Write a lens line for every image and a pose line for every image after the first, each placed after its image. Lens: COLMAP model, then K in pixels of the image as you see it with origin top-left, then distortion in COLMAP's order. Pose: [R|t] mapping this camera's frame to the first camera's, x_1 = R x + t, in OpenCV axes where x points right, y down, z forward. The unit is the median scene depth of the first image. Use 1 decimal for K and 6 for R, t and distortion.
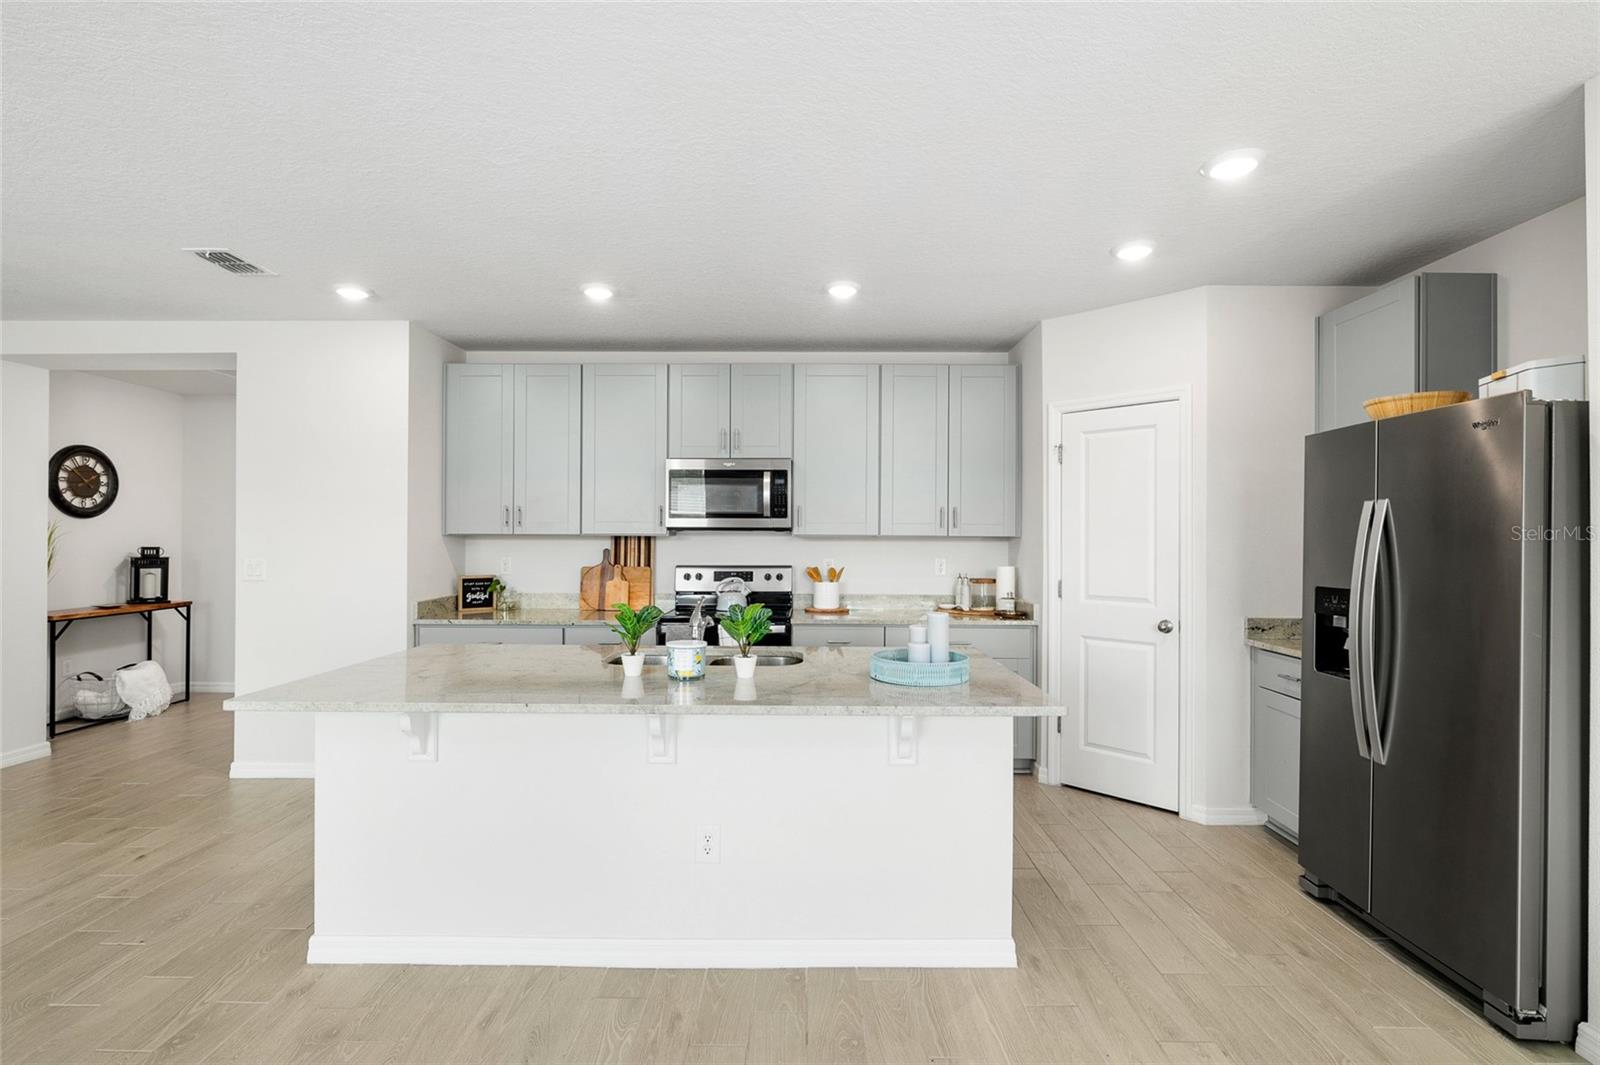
lens RADIAL K [[747.7, 0, 802.5], [0, 747.7, 533.5], [0, 0, 1]] dist [-0.002182, 0.000622]
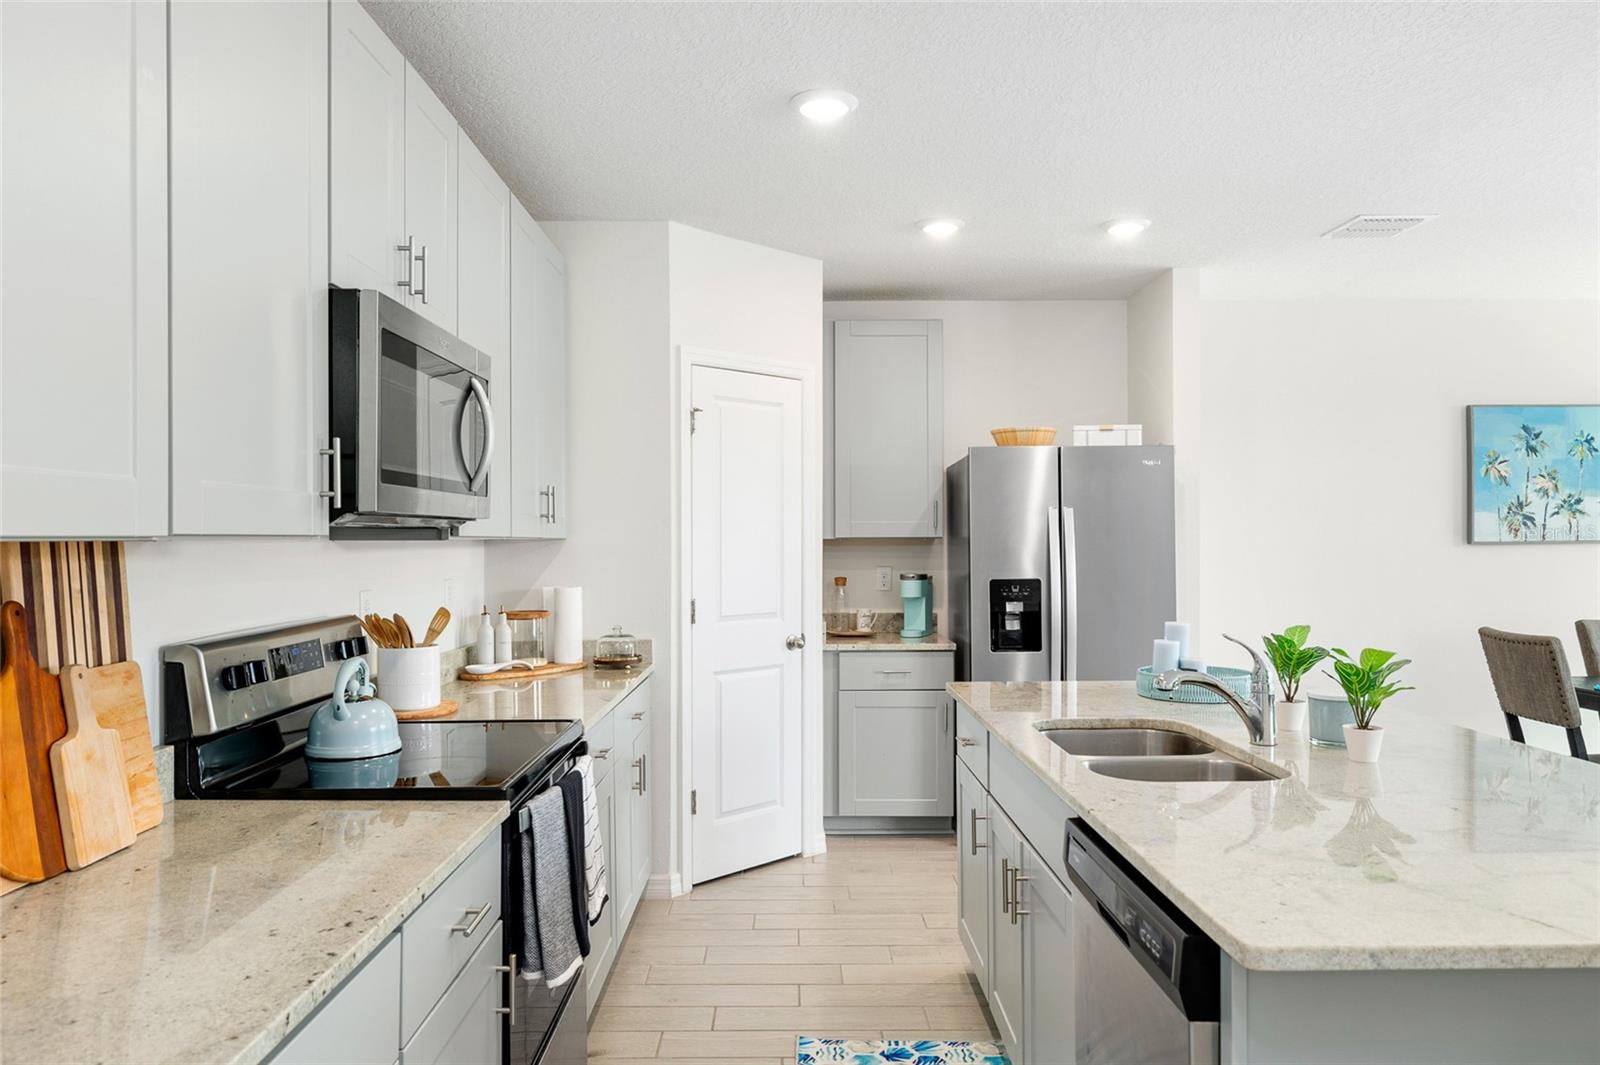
lens RADIAL K [[1103.7, 0, 802.5], [0, 1103.7, 536.9], [0, 0, 1]] dist [0.005693, 0.002750]
pose [[-0.028062, -0.002337, 0.999603, -0.600827], [-0.002066, 0.999995, 0.002279, 0.000651], [-0.999604, -0.002002, -0.028067, 0.790152]]
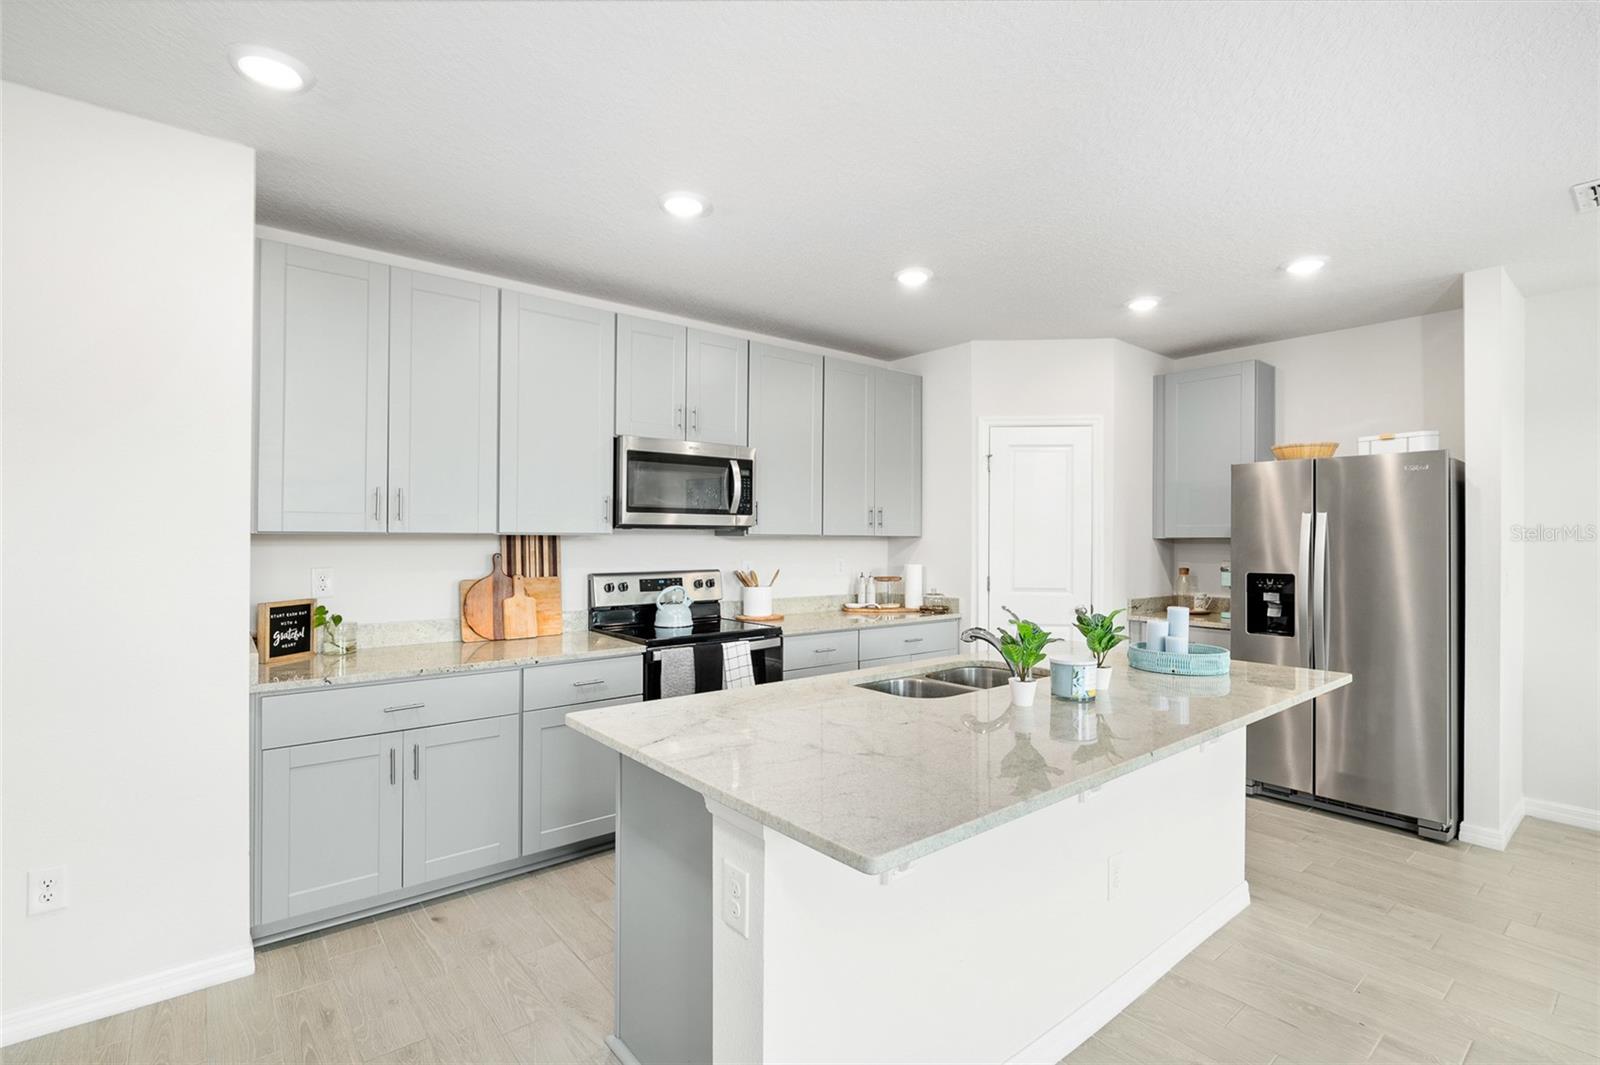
lens RADIAL K [[747.7, 0, 799.7], [0, 747.7, 534.5], [0, 0, 1]] dist [-0.002182, 0.000622]
pose [[0.766087, 0.001437, 0.642735, -0.505933], [-0.004820, 0.999982, 0.003510, -0.001413], [-0.642719, -0.005787, 0.766081, 0.276858]]
